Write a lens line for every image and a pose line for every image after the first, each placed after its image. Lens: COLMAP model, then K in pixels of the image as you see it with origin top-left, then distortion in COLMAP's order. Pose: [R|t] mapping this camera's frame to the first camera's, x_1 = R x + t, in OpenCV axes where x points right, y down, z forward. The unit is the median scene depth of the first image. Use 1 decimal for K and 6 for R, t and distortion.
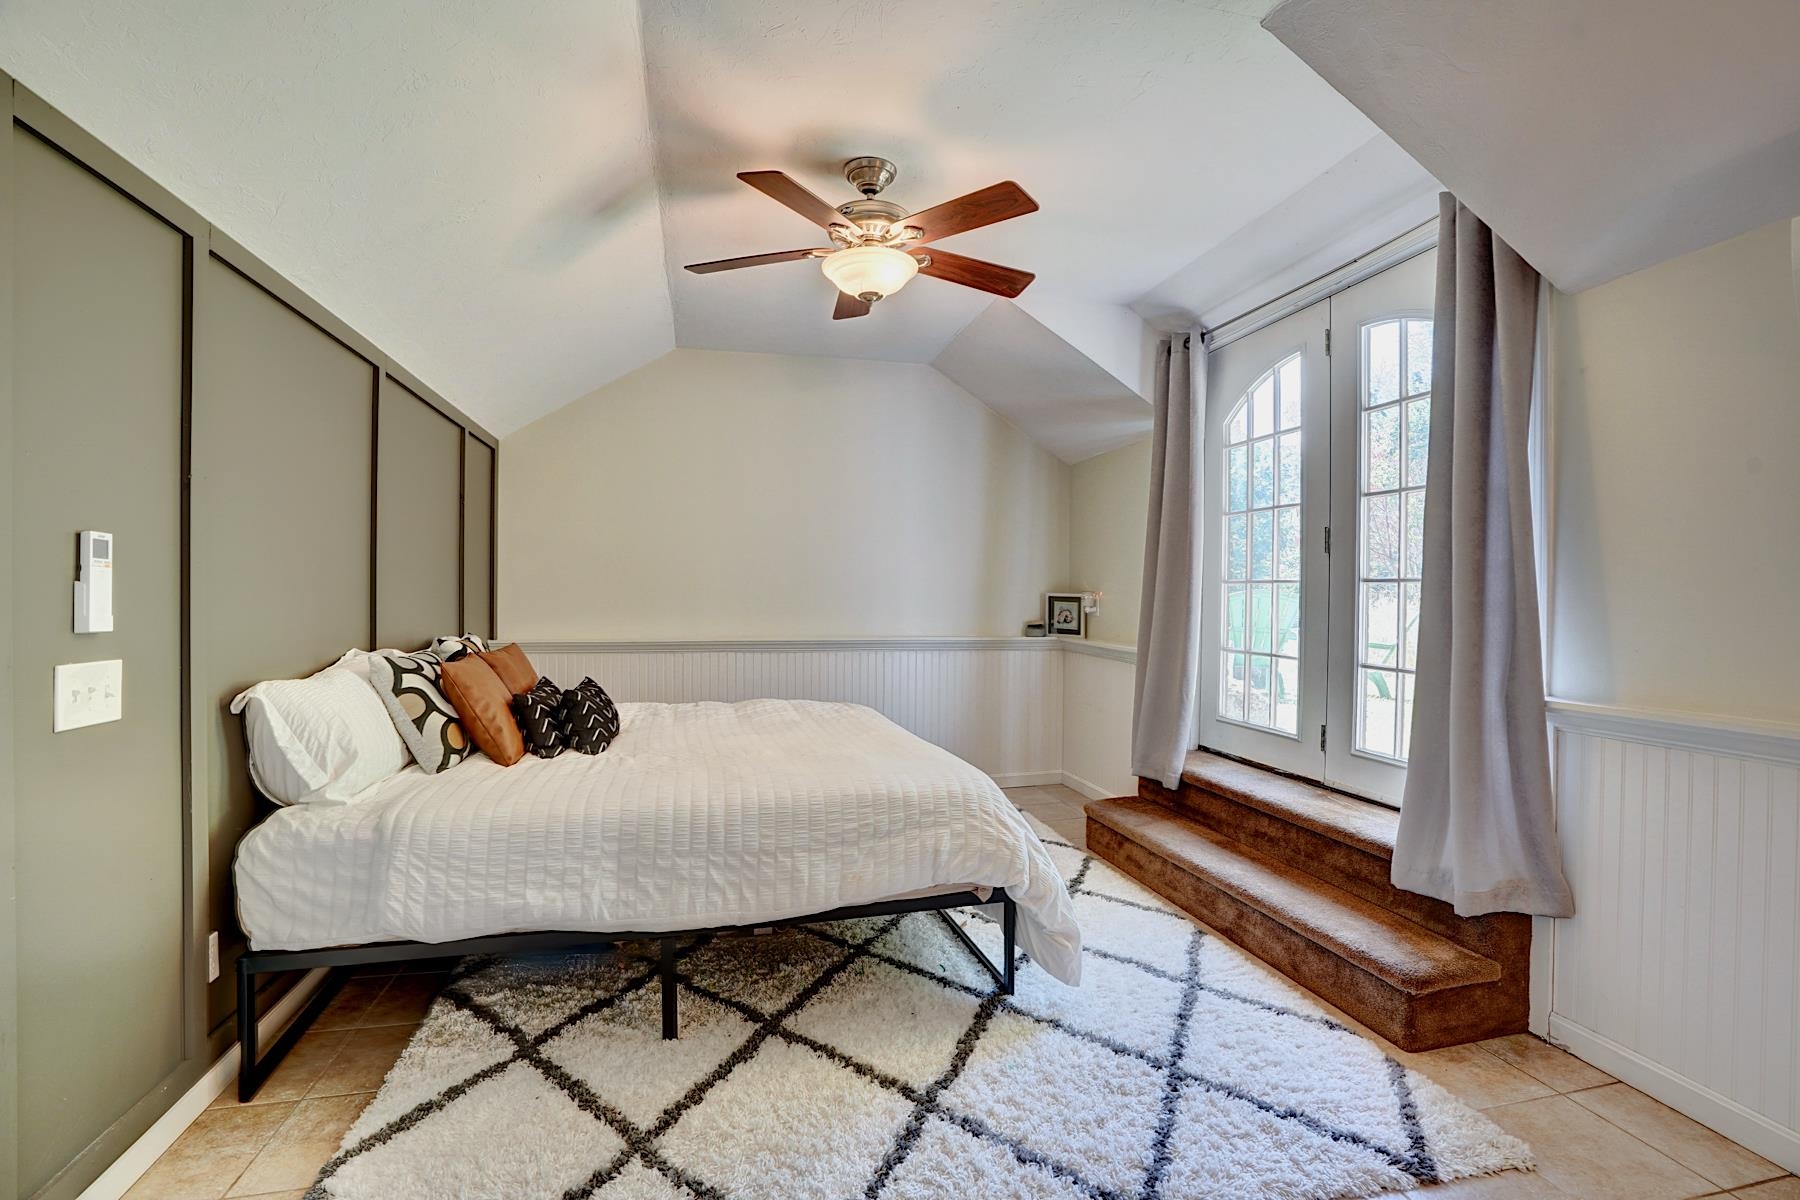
lens RADIAL K [[834.2, 0, 894.7], [0, 834.2, 595.1], [0, 0, 1]] dist [-0.057302, 0.016111]
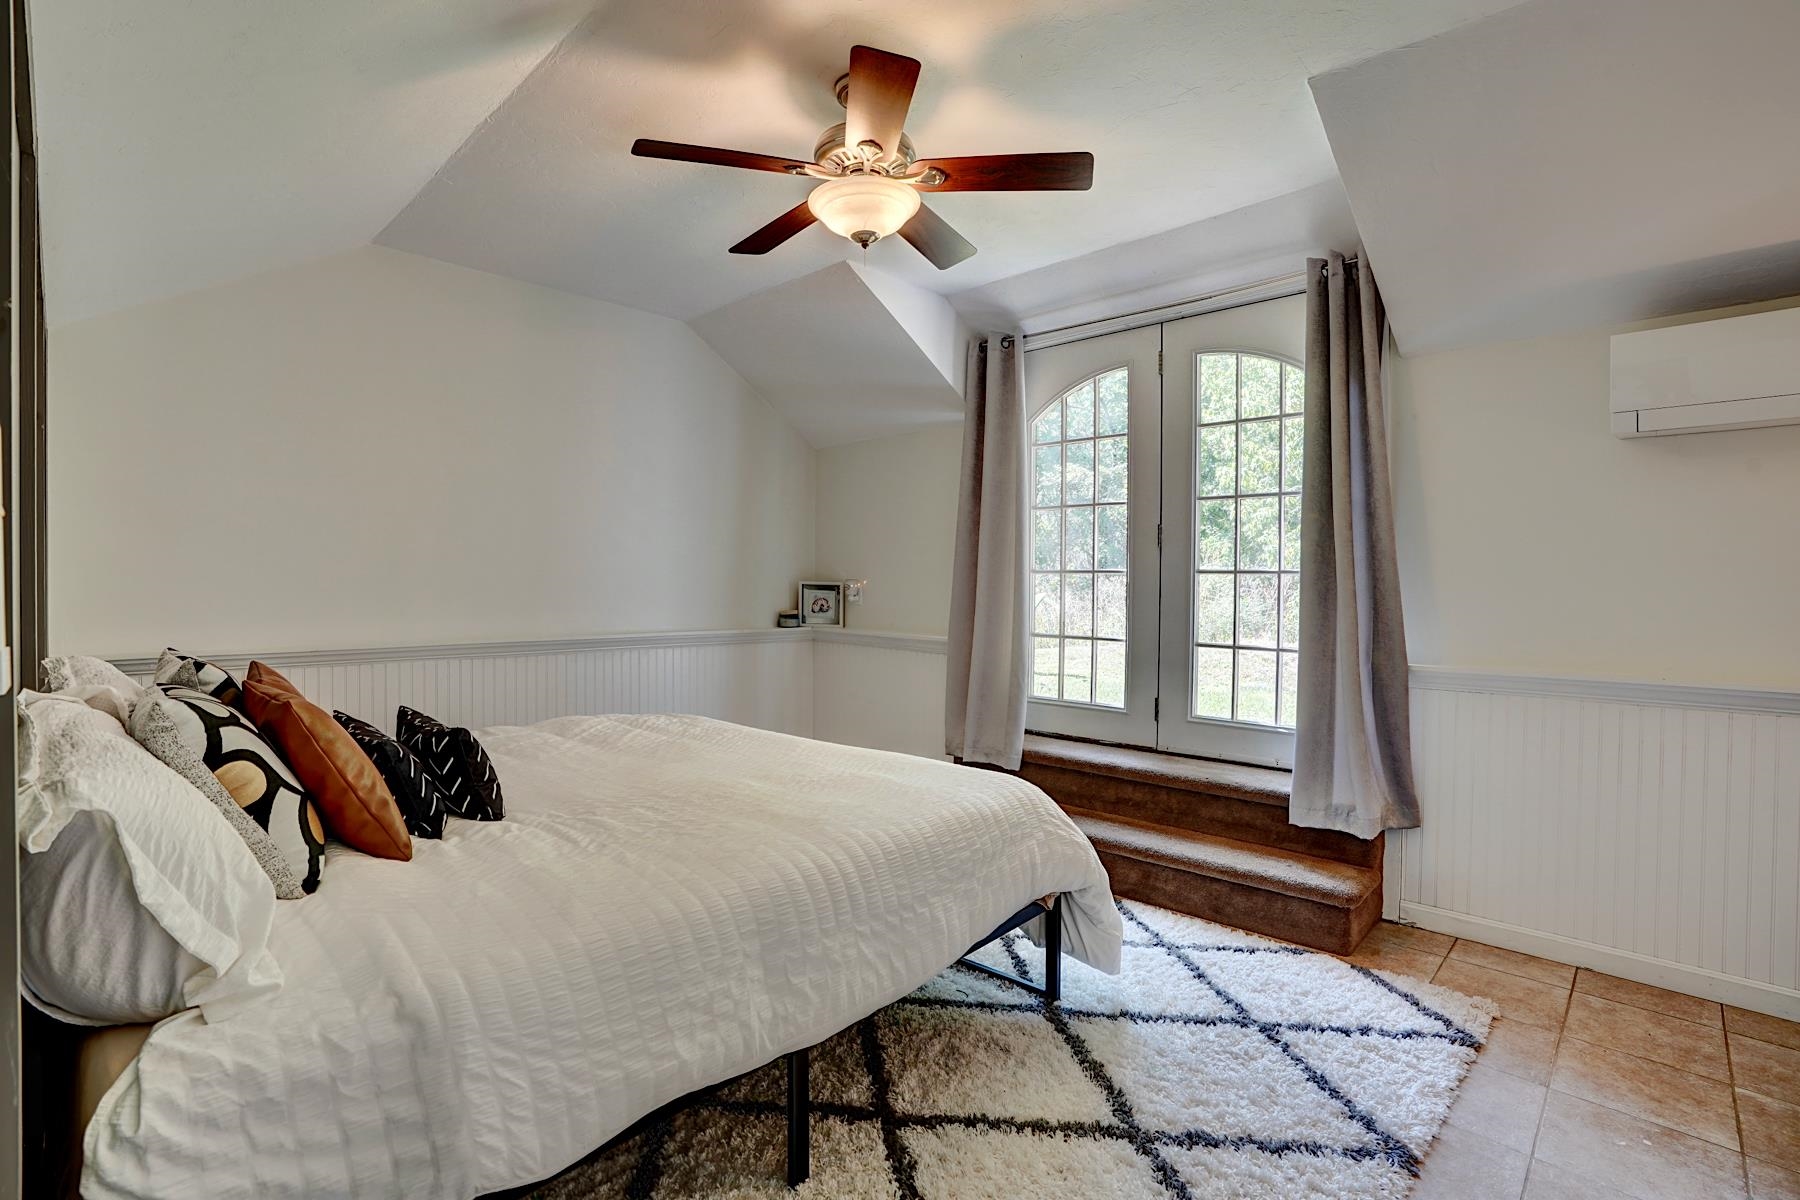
lens RADIAL K [[834.2, 0, 911.1], [0, 834.2, 594.5], [0, 0, 1]] dist [-0.057302, 0.016111]
pose [[0.834460, -0.006750, 0.551027, -0.523230], [-0.001188, 0.999901, 0.014047, -0.002450], [-0.551067, -0.012376, 0.834369, 0.294215]]
